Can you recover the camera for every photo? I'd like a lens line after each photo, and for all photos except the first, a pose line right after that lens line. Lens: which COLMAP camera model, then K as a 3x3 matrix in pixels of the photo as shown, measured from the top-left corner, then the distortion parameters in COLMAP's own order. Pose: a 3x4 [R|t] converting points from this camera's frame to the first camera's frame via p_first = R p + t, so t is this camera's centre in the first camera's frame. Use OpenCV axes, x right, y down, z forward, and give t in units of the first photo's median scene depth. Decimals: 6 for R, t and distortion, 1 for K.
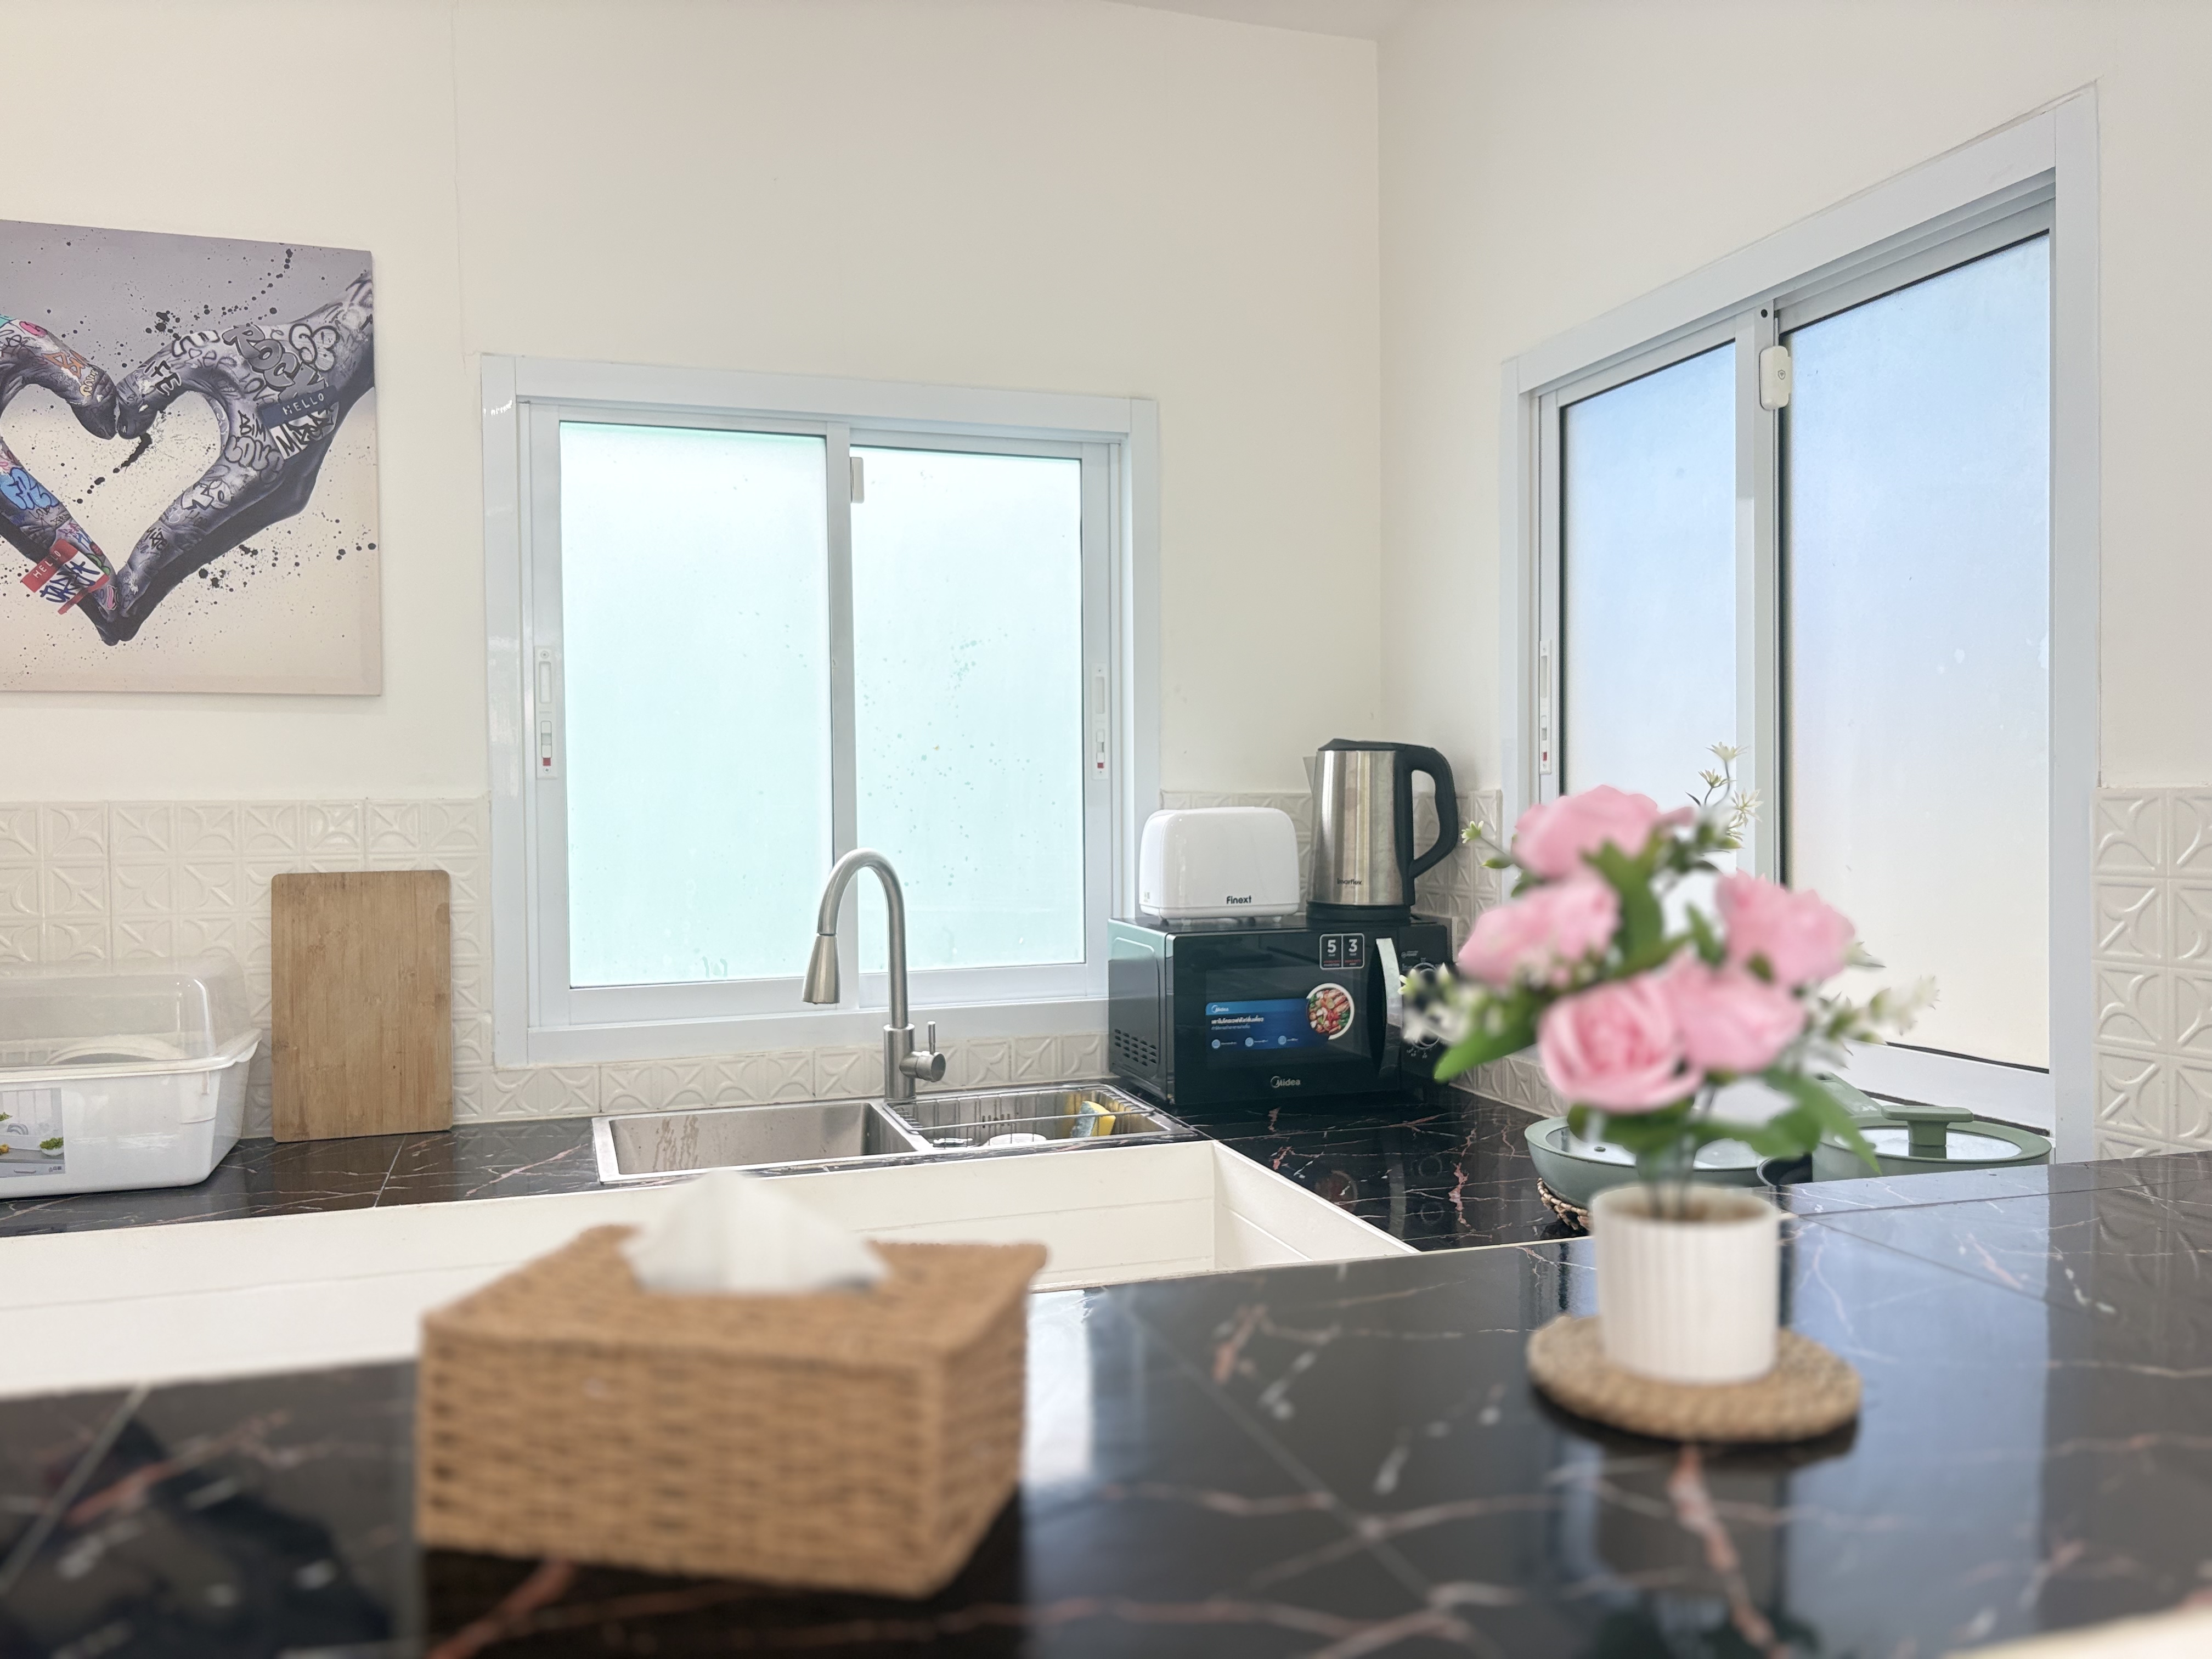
lens RADIAL K [[1688.4, 0, 1107.3], [0, 1688.4, 830.2], [0, 0, 1]] dist [0.021409, -0.004528]
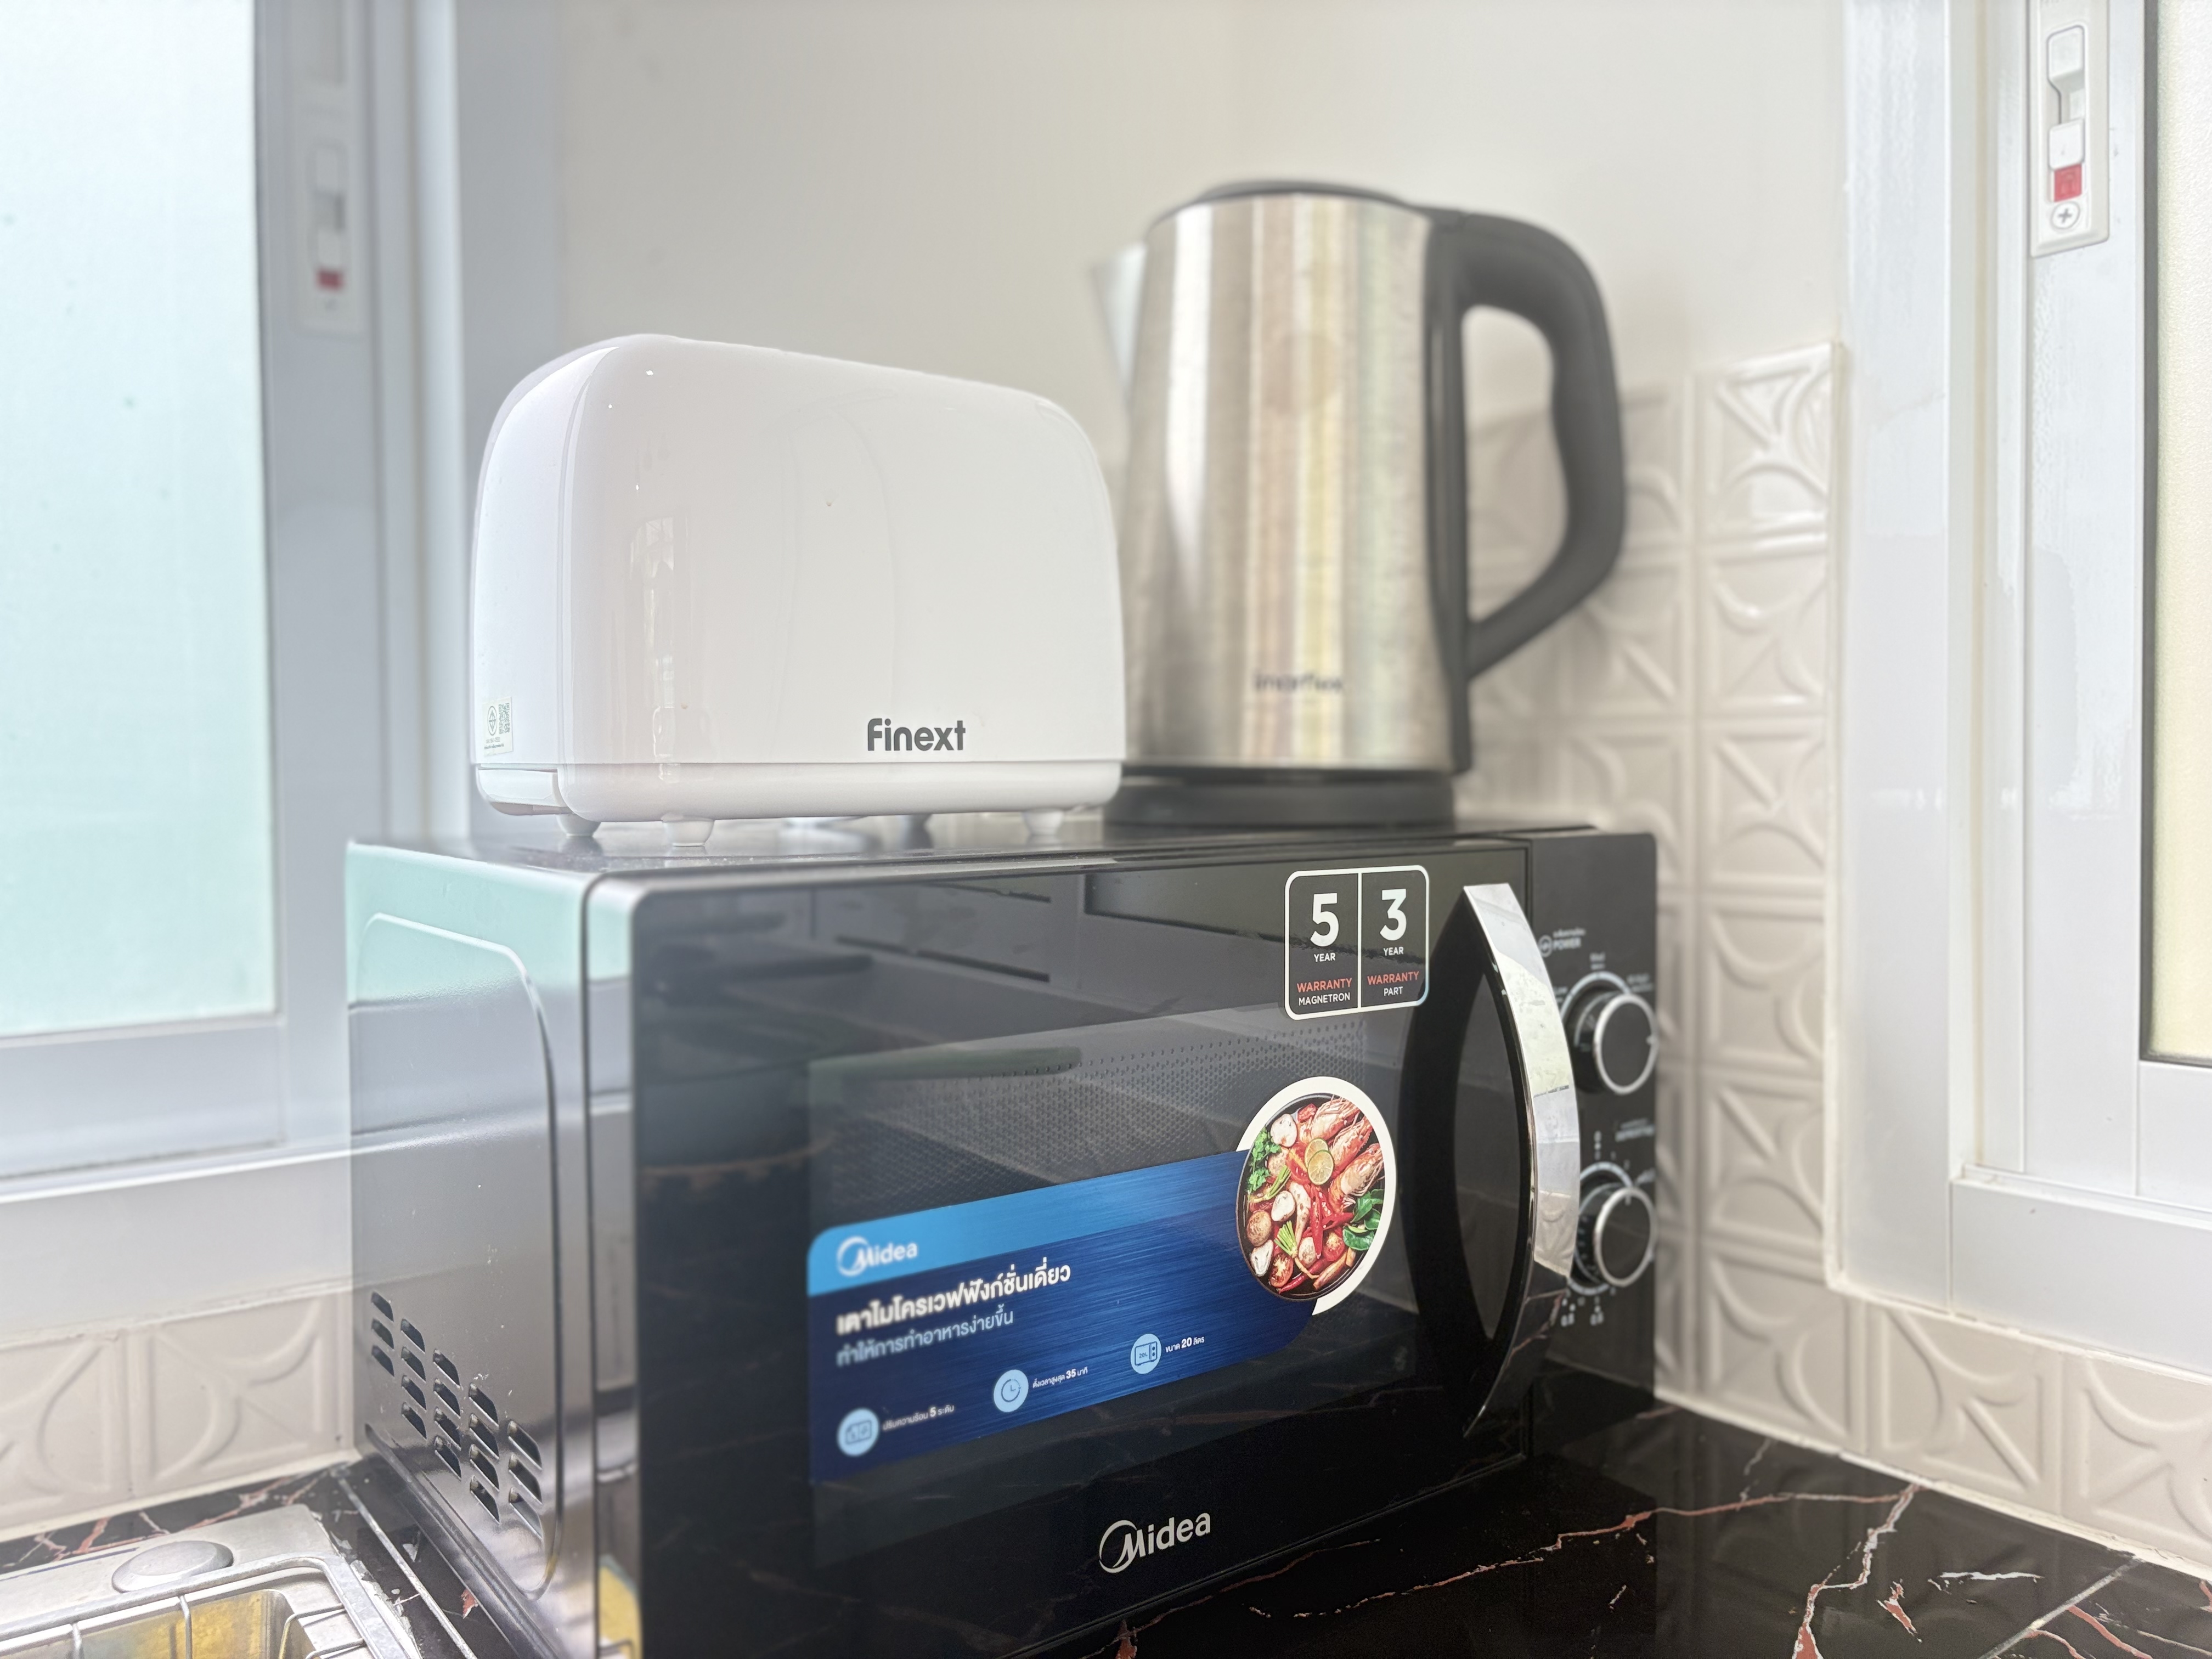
lens RADIAL K [[1712.2, 0, 1107.2], [0, 1712.2, 822.3], [0, 0, 1]] dist [0.009171, -0.003610]
pose [[0.945732, -0.009325, 0.324815, 0.028824], [0.004510, 0.999869, 0.015573, 0.055174], [-0.324917, -0.013263, 0.945649, 0.842286]]
